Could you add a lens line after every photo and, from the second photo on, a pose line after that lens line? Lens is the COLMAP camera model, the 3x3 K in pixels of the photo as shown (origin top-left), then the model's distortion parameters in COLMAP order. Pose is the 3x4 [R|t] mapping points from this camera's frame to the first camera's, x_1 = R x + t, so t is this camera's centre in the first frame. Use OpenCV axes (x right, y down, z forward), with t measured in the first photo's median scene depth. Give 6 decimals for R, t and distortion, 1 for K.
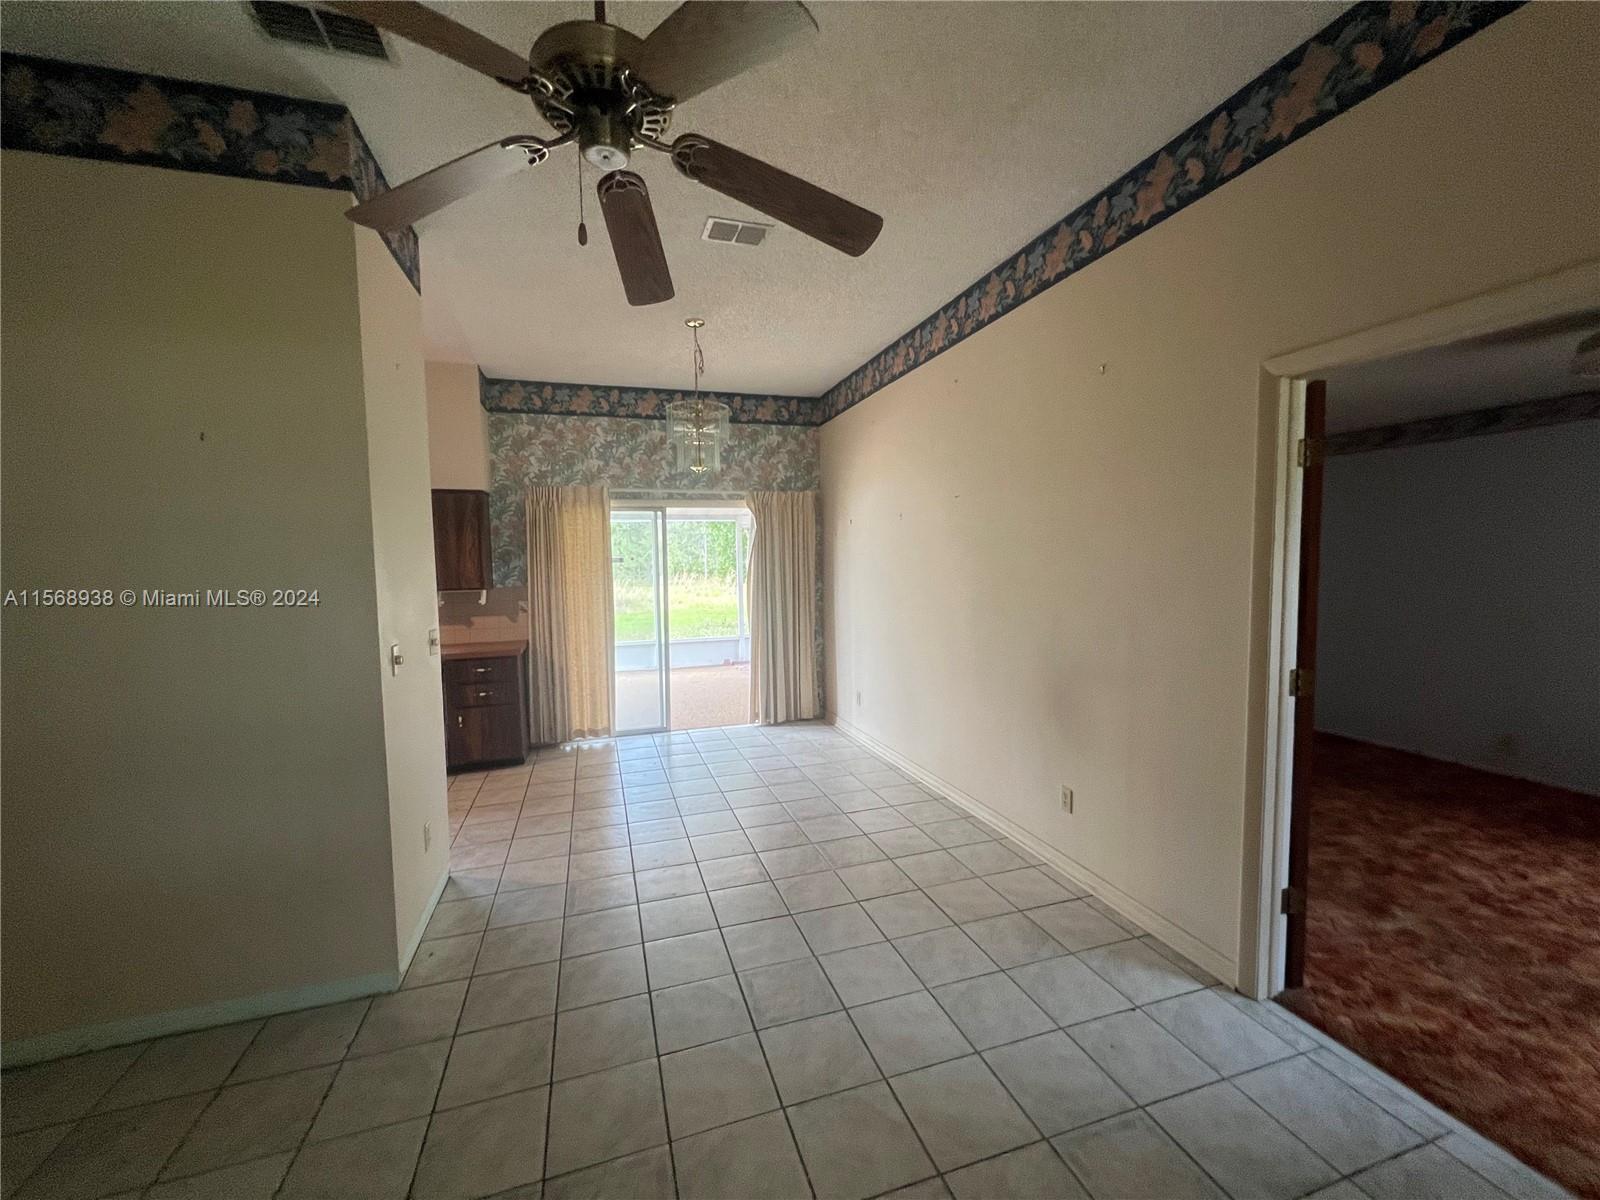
lens RADIAL K [[638.2, 0, 792.8], [0, 638.2, 597.6], [0, 0, 1]] dist [0.000273, 0.000545]
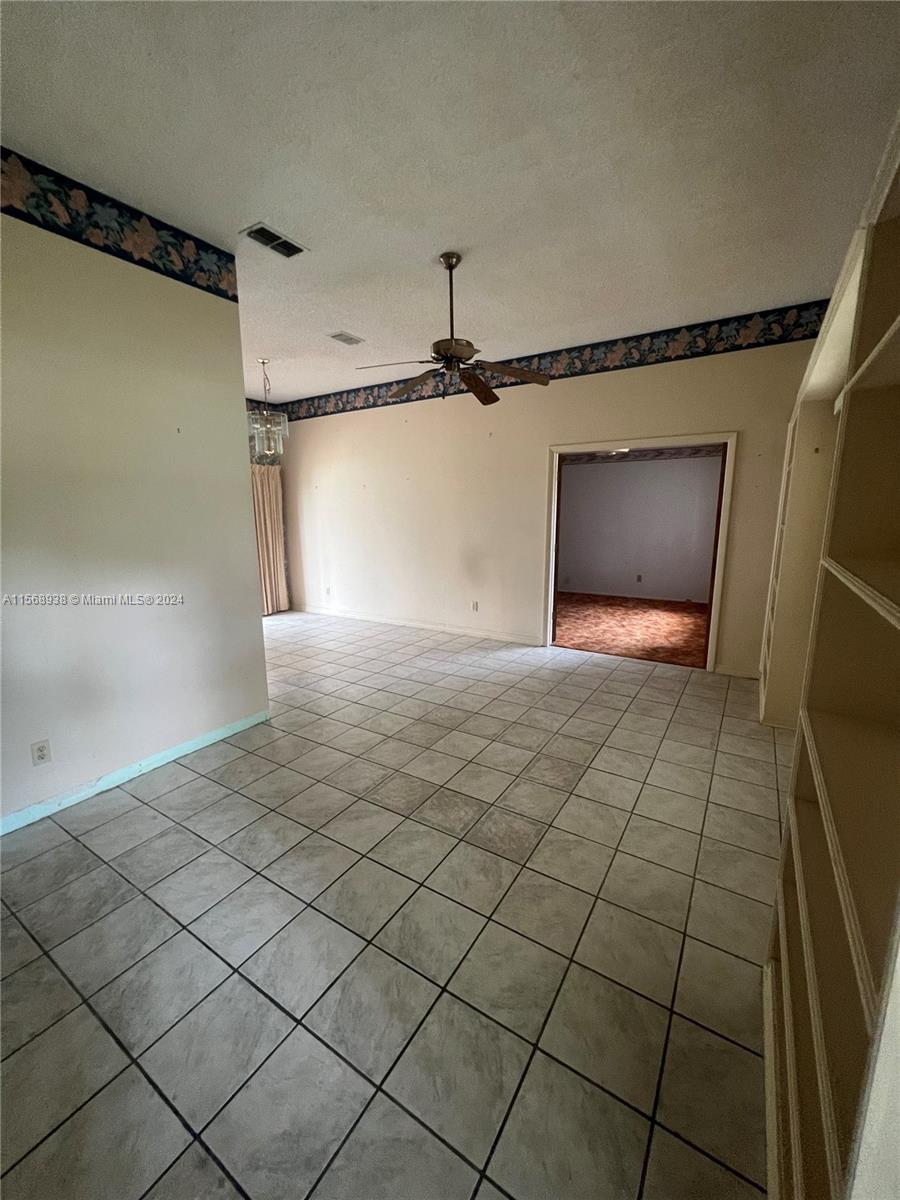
lens RADIAL K [[478.6, 0, 450.1], [0, 478.6, 594.8], [0, 0, 1]] dist [0.000273, 0.000545]
pose [[0.767307, -0.097515, 0.633823, -0.693644], [0.032323, 0.992996, 0.113644, 0.044992], [-0.640465, -0.066713, 0.765084, -0.313820]]
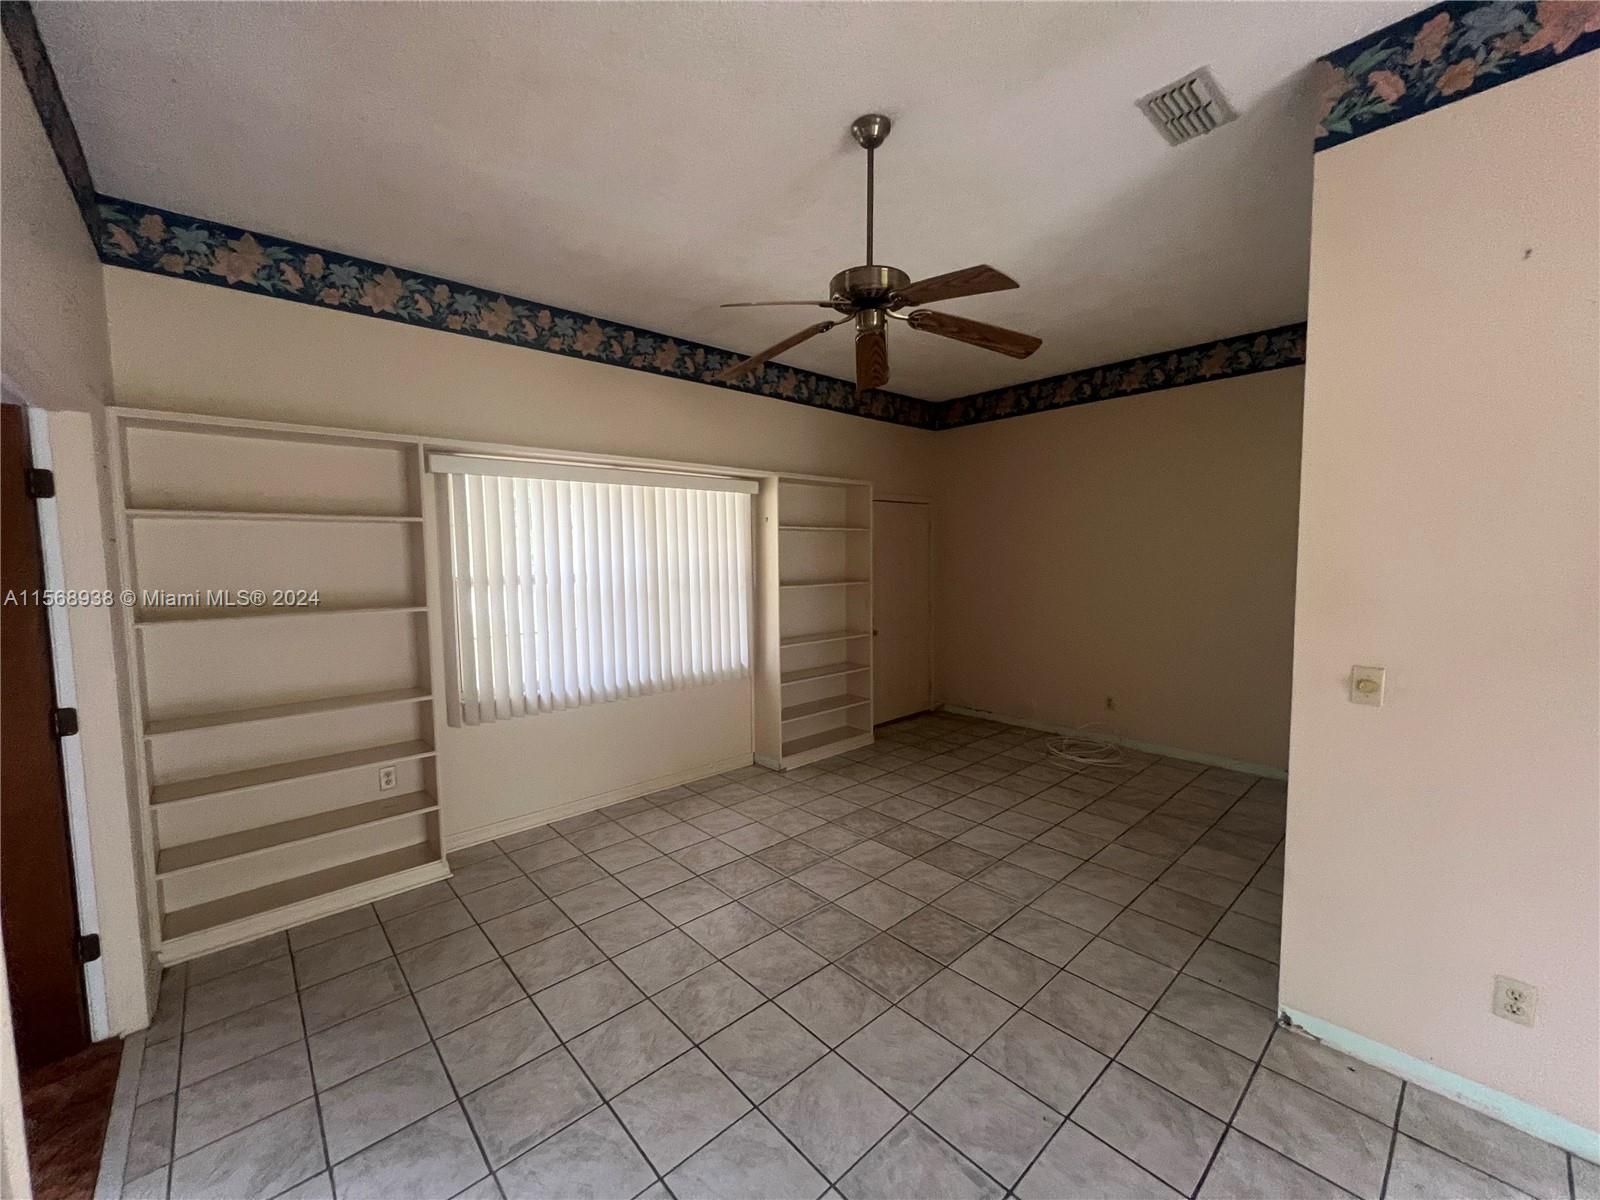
lens RADIAL K [[638.2, 0, 792.8], [0, 638.2, 597.6], [0, 0, 1]] dist [0.000273, 0.000545]
pose [[-0.911951, 0.060167, -0.405865, 0.224976], [0.006329, 0.991135, 0.132708, -0.077431], [0.410251, 0.118455, -0.904247, 0.925356]]
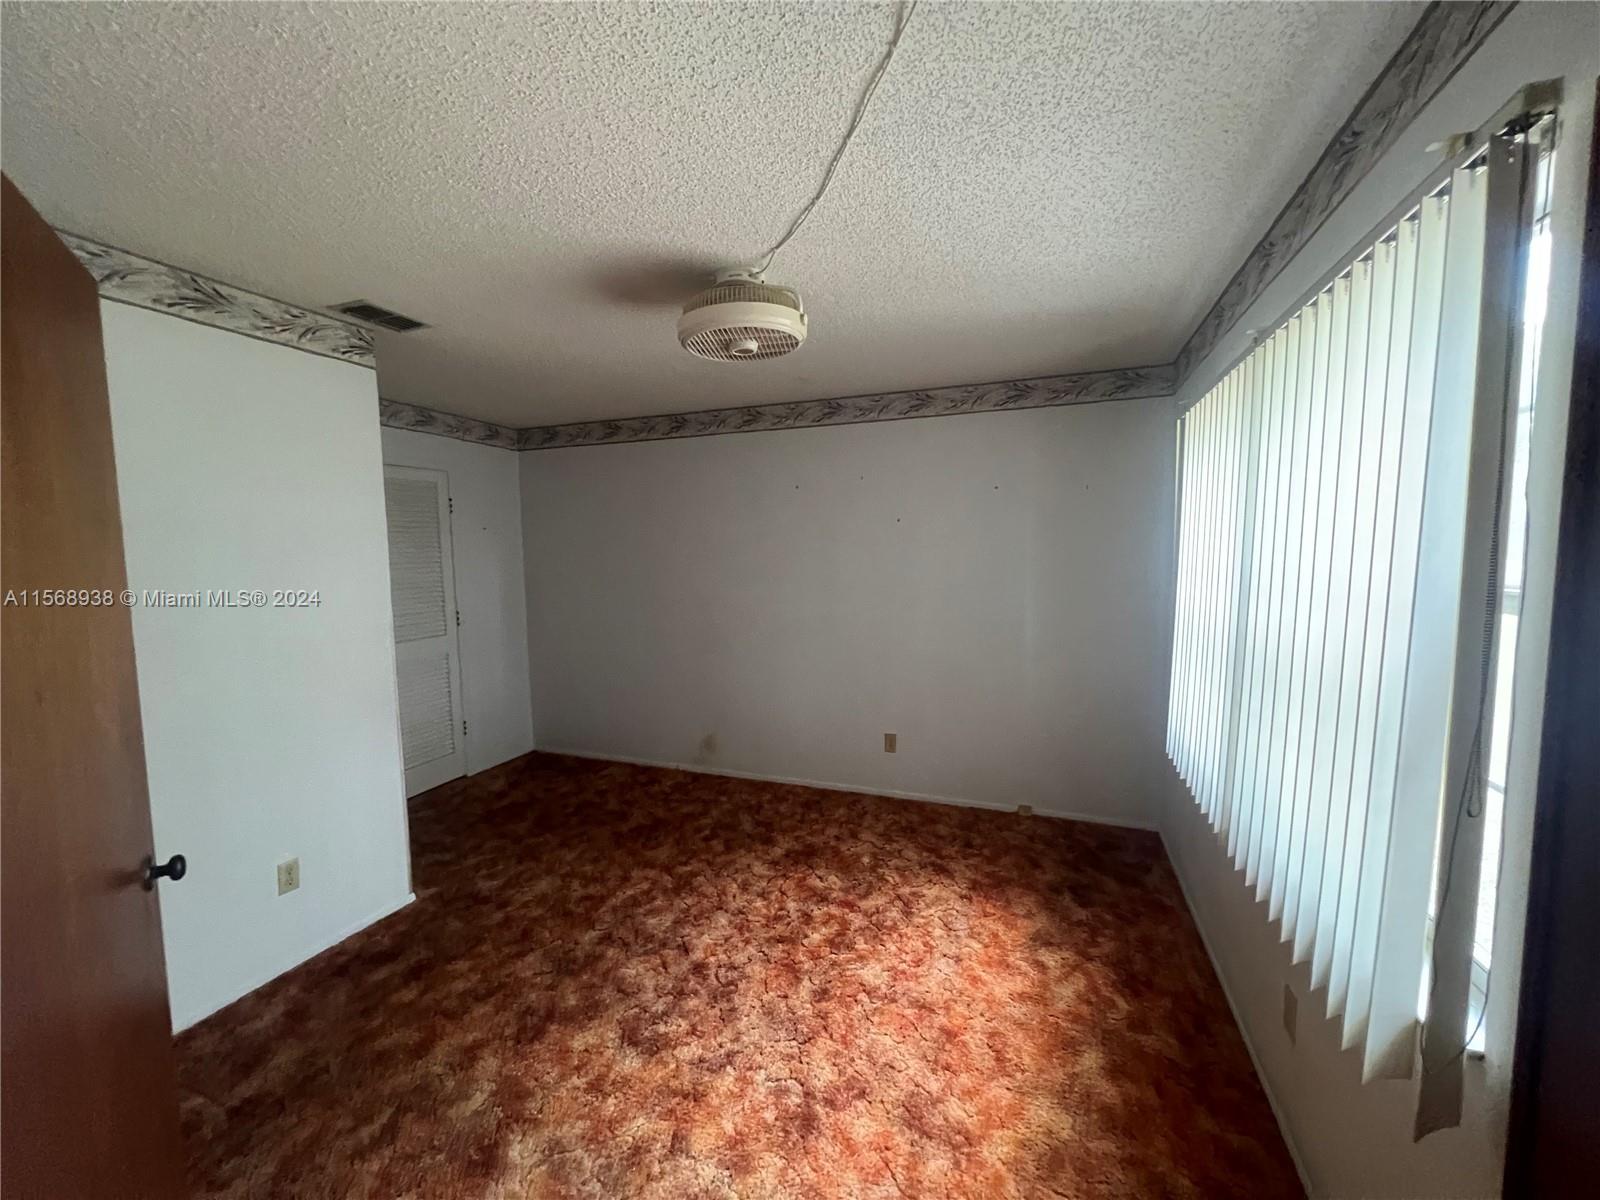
lens RADIAL K [[638.2, 0, 792.8], [0, 638.2, 597.6], [0, 0, 1]] dist [0.000273, 0.000545]
pose [[0.625592, -0.054575, 0.778239, 0.484162], [0.051408, 0.998266, 0.028680, -0.032504], [-0.778454, 0.022066, 0.627313, 0.285066]]
